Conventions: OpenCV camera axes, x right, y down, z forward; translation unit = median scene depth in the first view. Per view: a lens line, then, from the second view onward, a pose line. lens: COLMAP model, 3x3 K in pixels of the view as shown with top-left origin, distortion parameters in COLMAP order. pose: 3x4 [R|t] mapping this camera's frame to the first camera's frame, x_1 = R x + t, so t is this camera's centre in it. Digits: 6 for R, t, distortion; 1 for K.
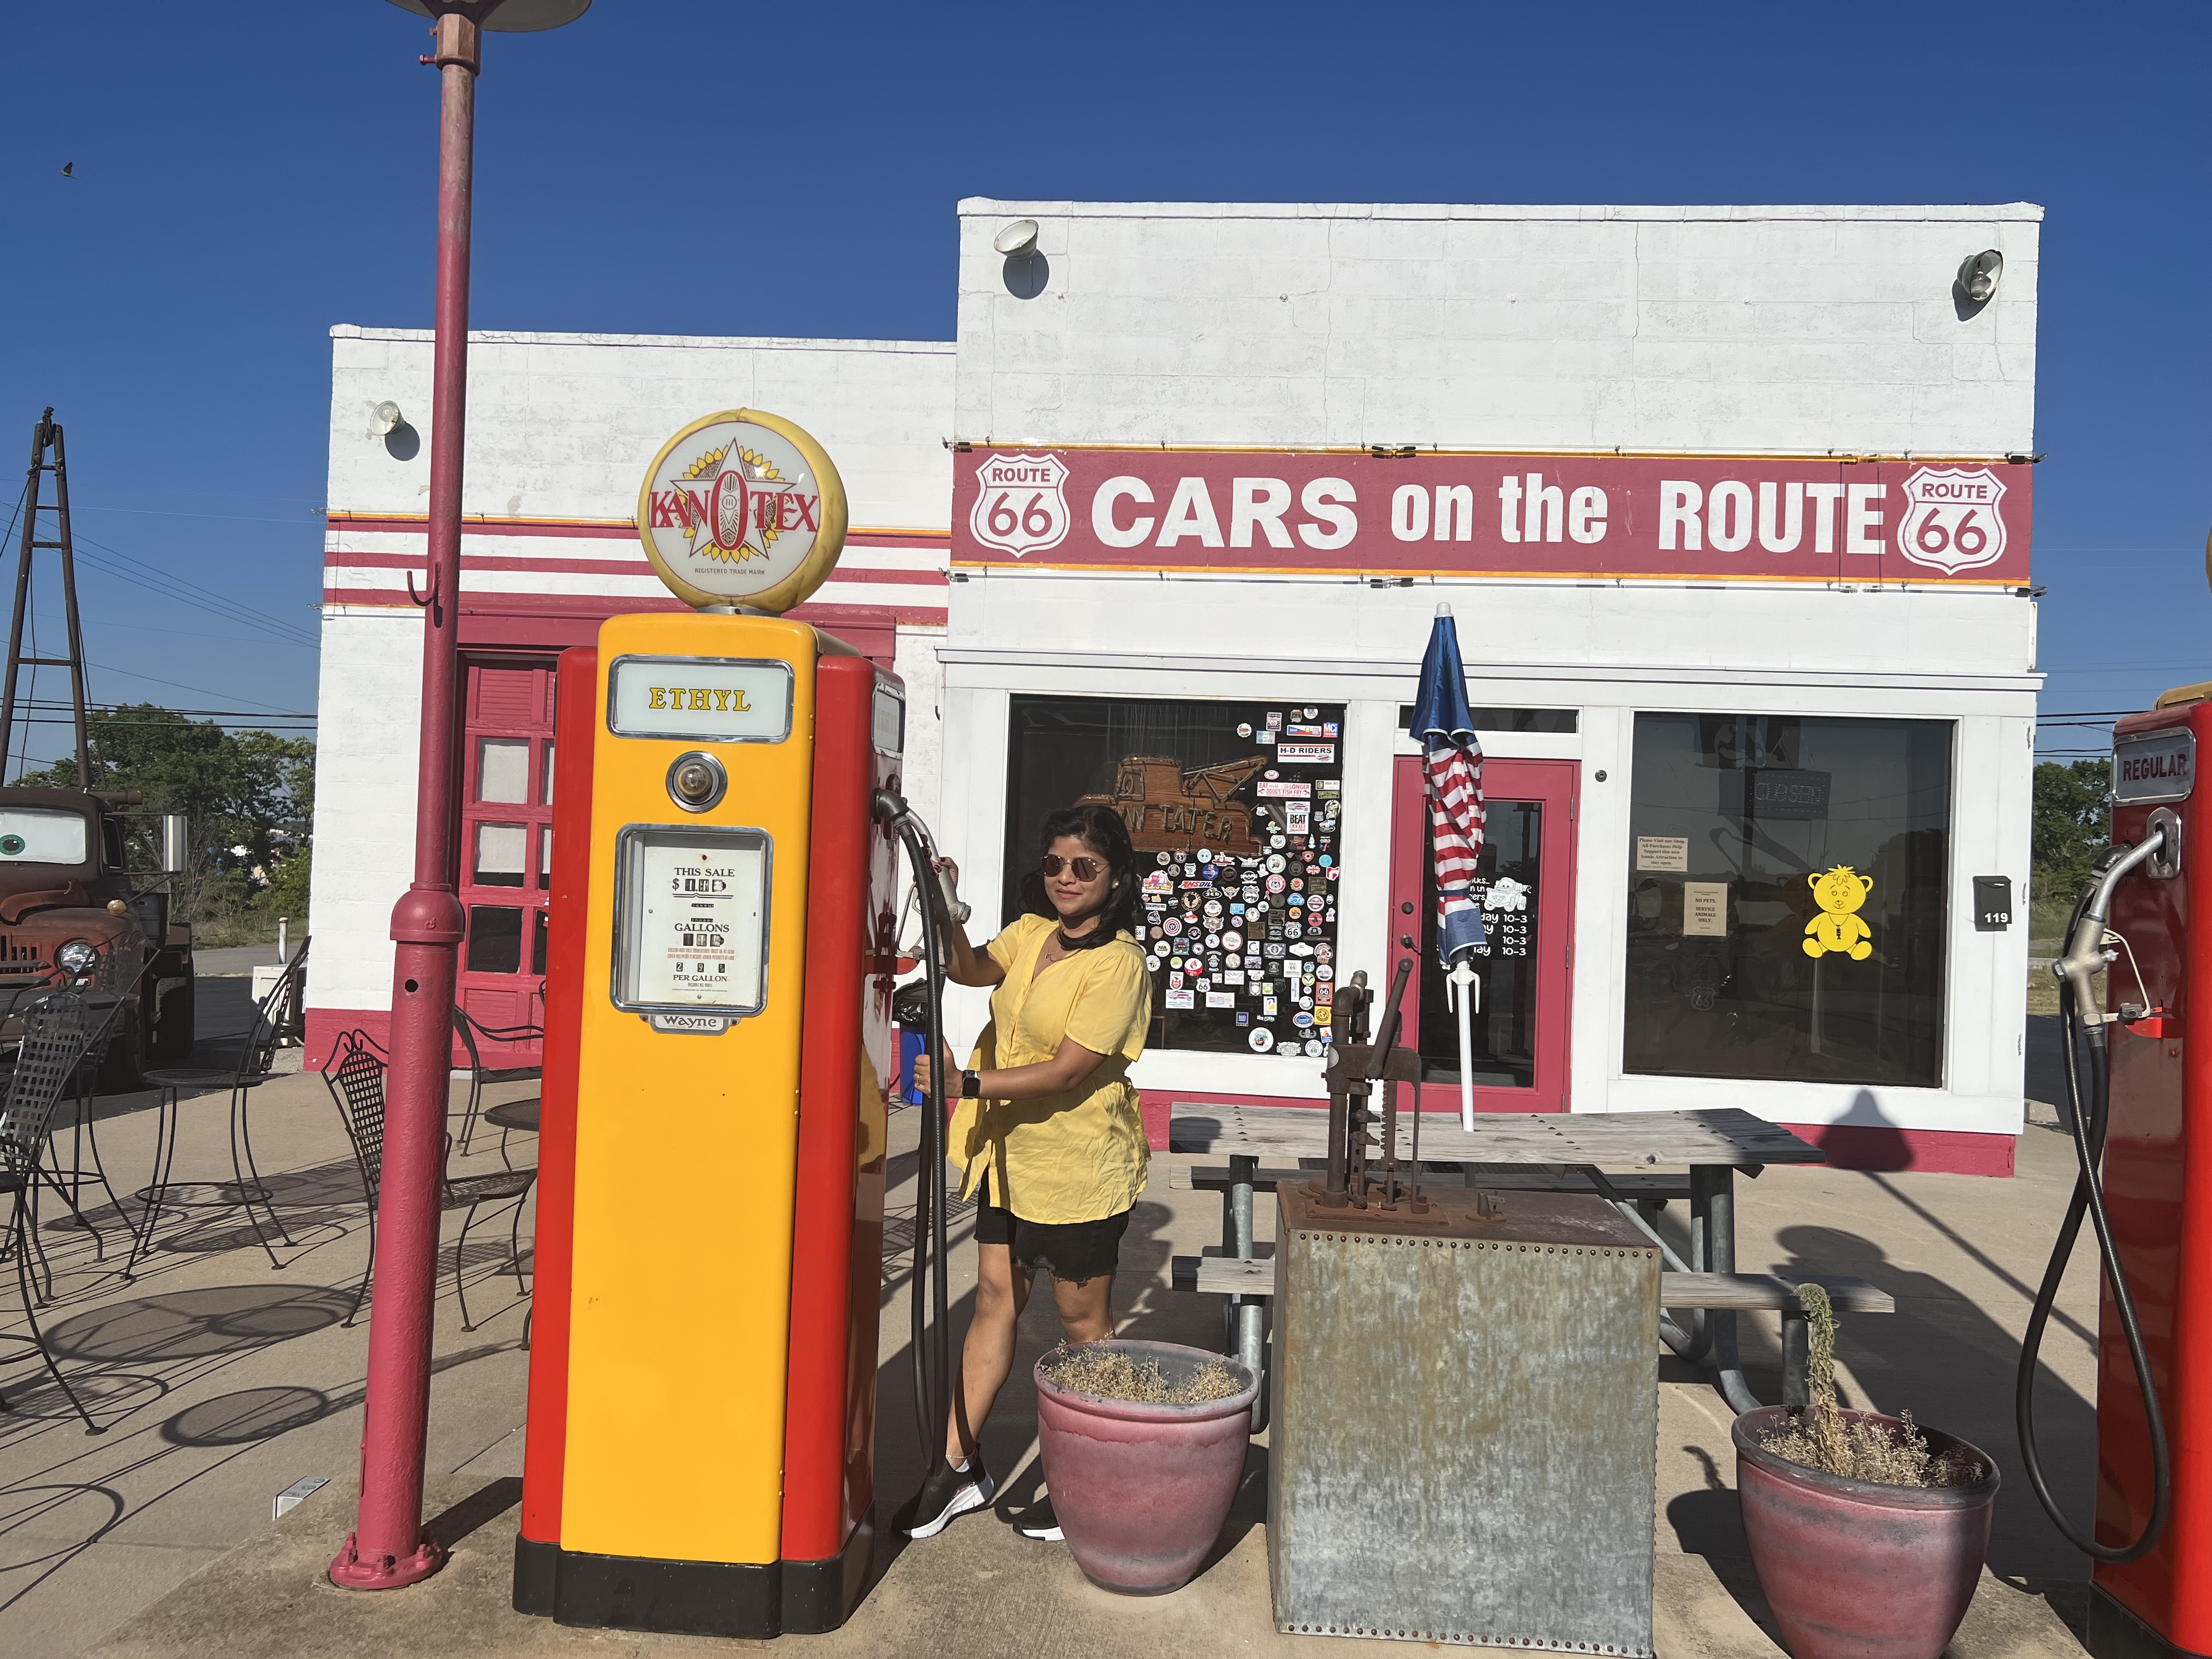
lens RADIAL K [[1726.3, 0, 1083.3], [0, 1726.3, 839.2], [0, 0, 1]] dist [0.058505, -0.075142]
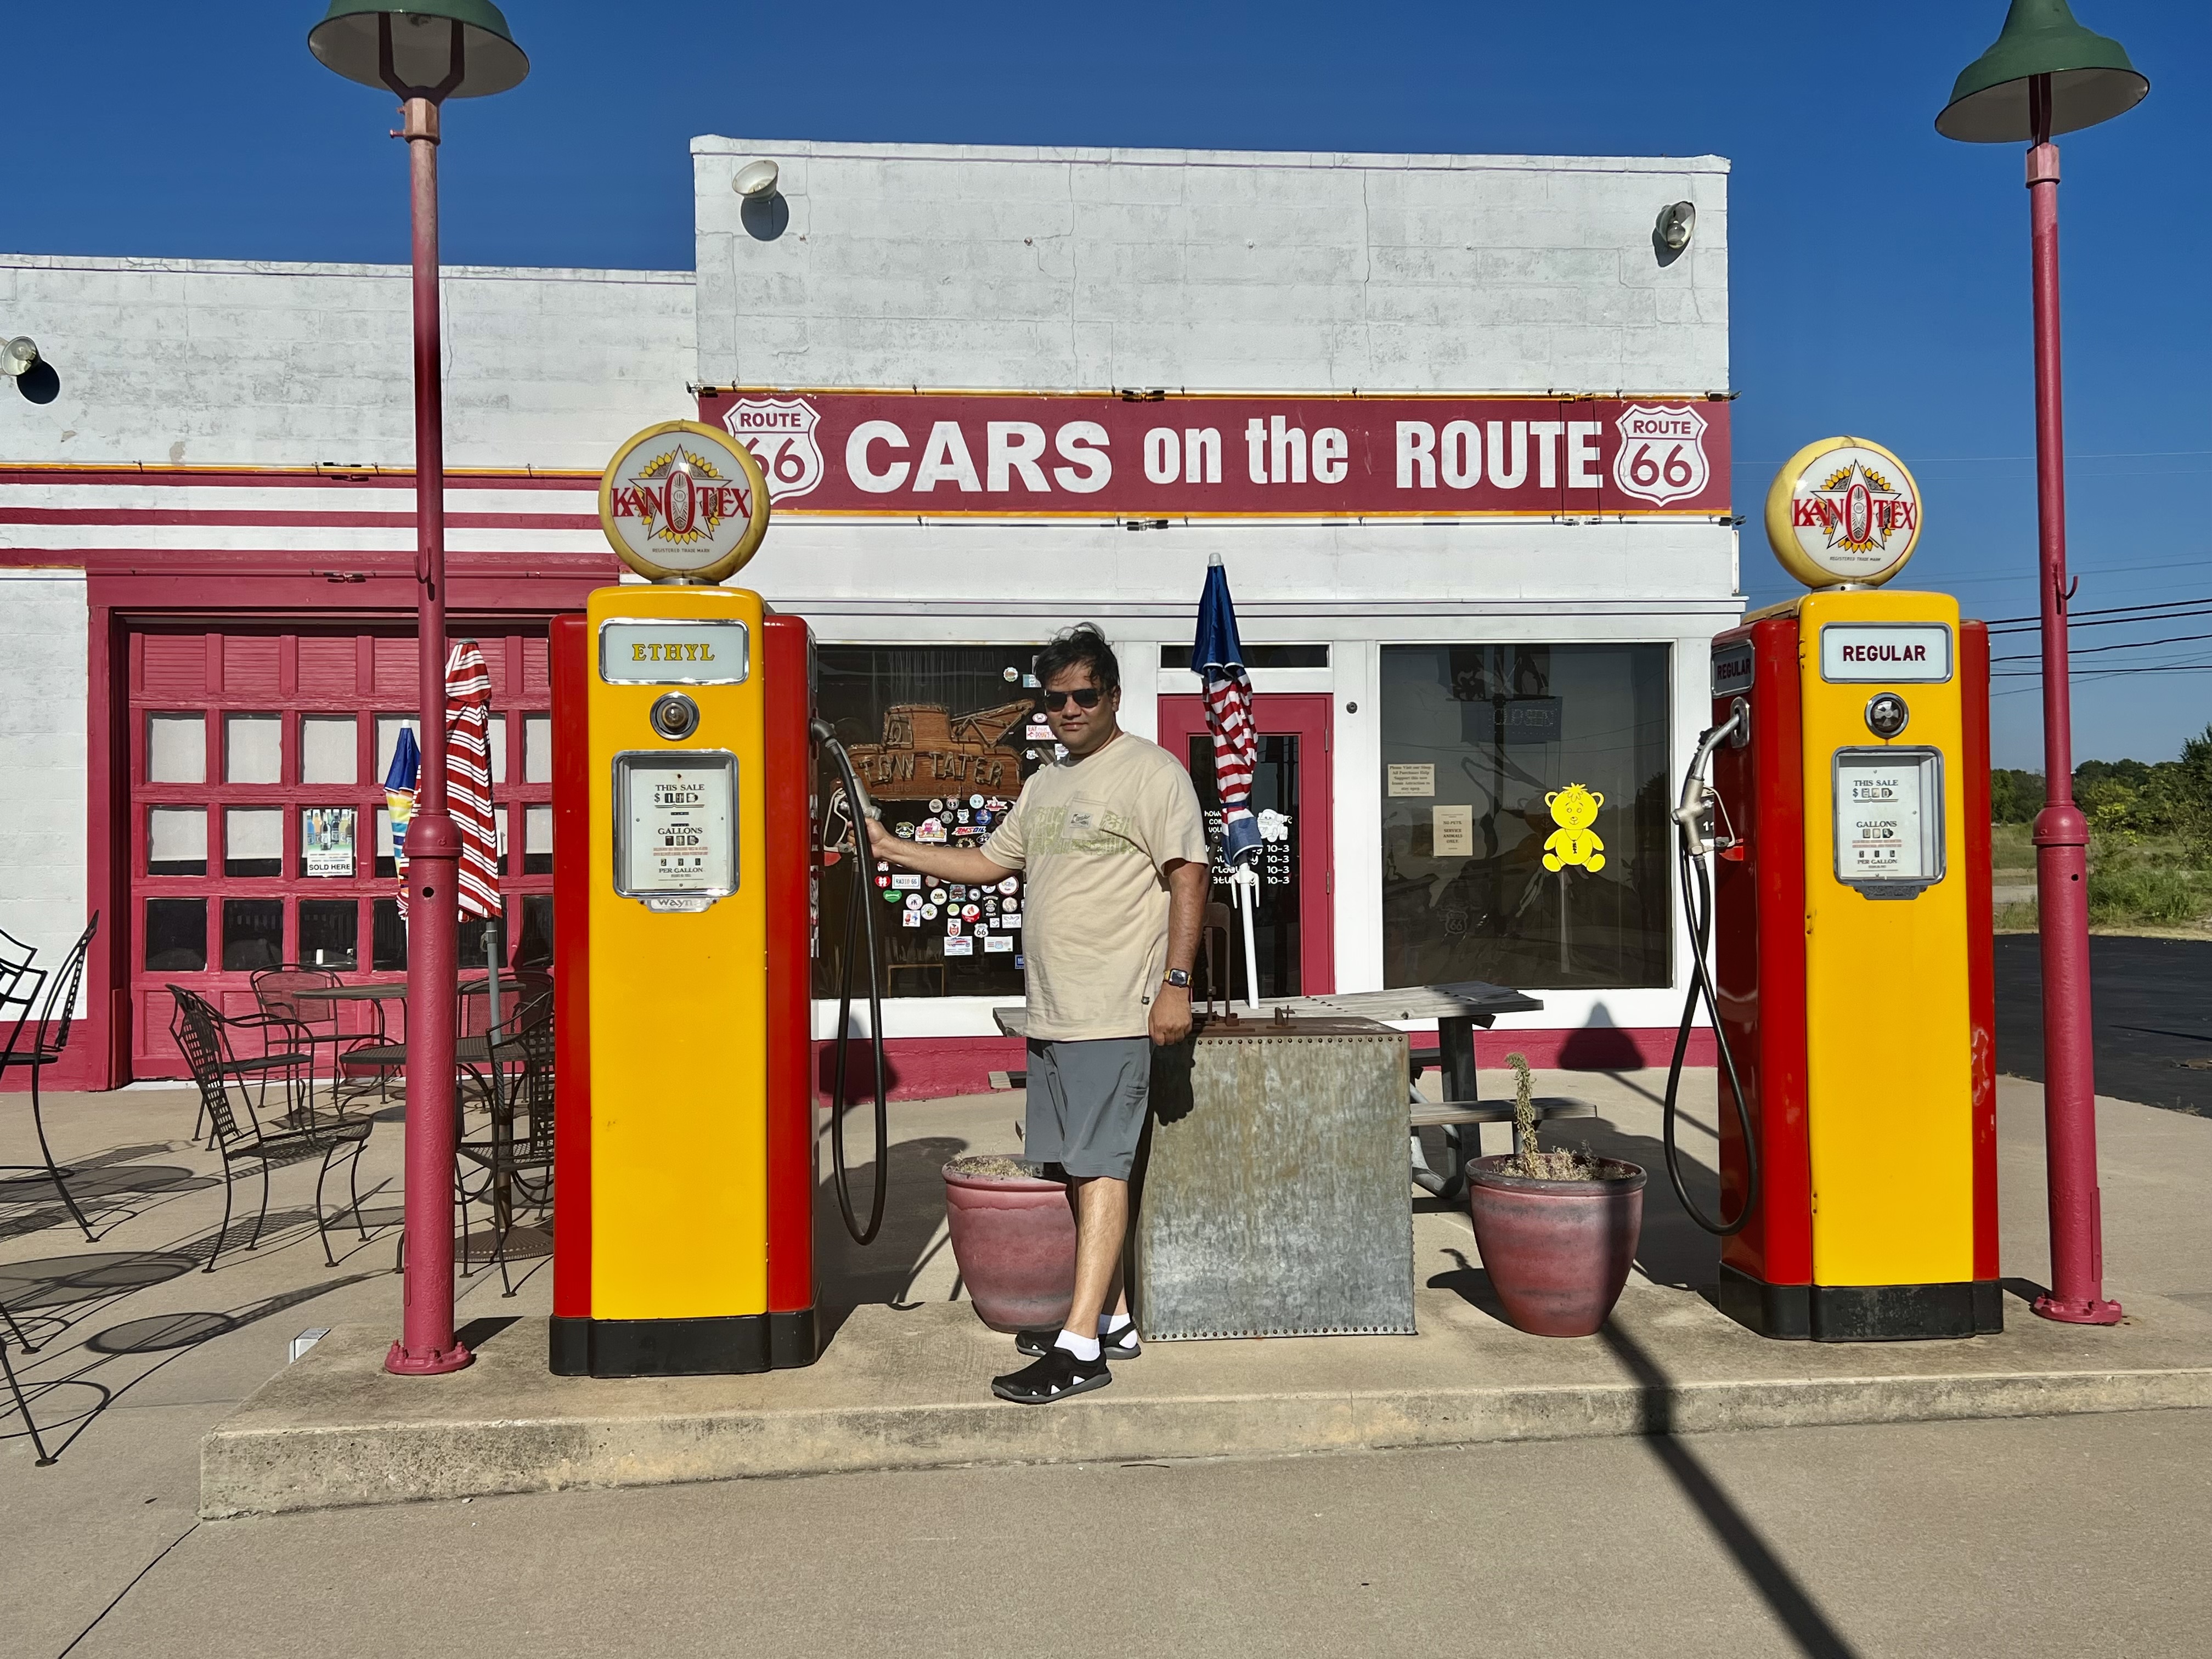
lens RADIAL K [[2008.0, 0, 1094.0], [0, 2008.0, 825.7], [0, 0, 1]] dist [0.078847, -0.047848]
pose [[0.986291, -0.044990, 0.158761, -0.048542], [0.043739, 0.998978, 0.011365, 0.013760], [-0.159110, -0.004265, 0.987252, -0.163121]]
